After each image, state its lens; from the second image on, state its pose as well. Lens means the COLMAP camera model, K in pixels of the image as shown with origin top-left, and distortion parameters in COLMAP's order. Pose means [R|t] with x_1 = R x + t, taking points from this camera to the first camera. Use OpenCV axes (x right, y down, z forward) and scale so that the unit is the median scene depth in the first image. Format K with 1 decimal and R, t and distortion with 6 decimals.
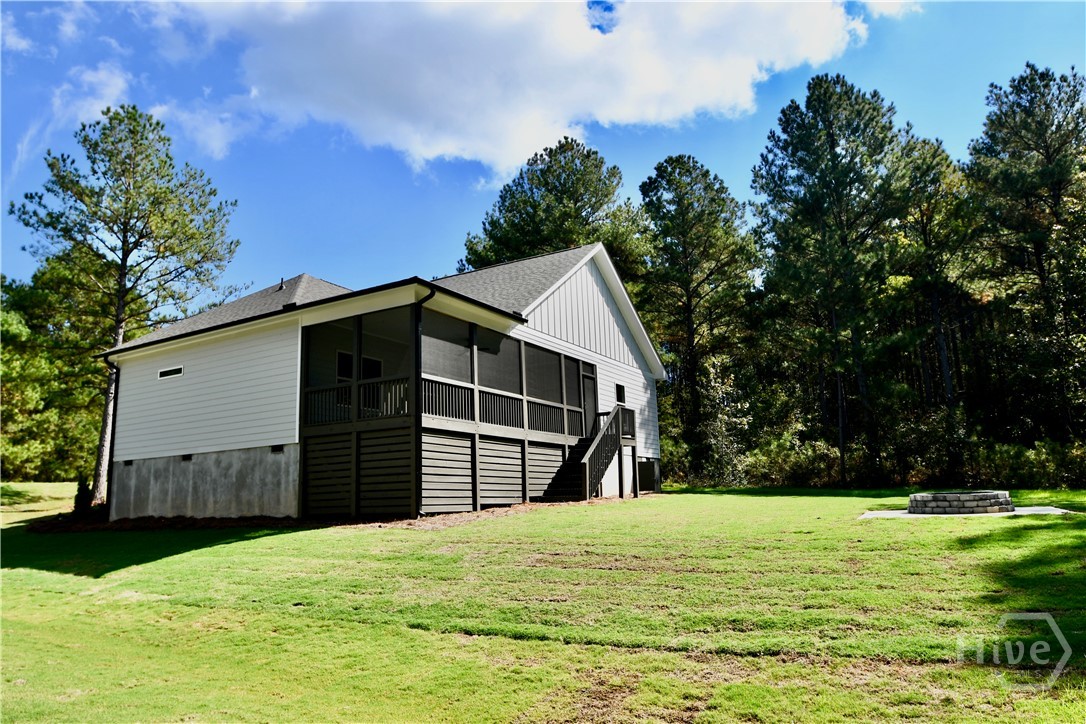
lens RADIAL K [[702.6, 0, 543.0], [0, 702.6, 362.0], [0, 0, 1]] dist [-0.003138, -0.000281]
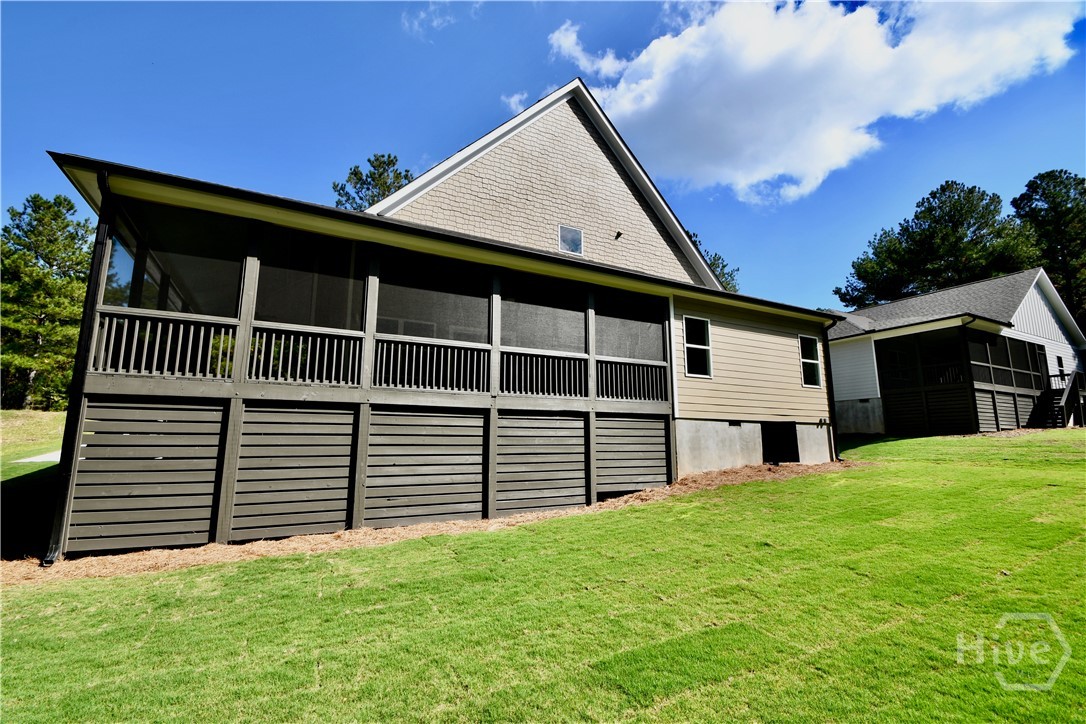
lens RADIAL K [[494.9, 0, 543.0], [0, 494.9, 362.0], [0, 0, 1]] dist [-0.001810, -0.000435]
pose [[0.861384, -0.055487, -0.504914, -0.441252], [0.075870, 0.996920, 0.019879, -0.086858], [0.502256, -0.055431, 0.862941, -0.698327]]
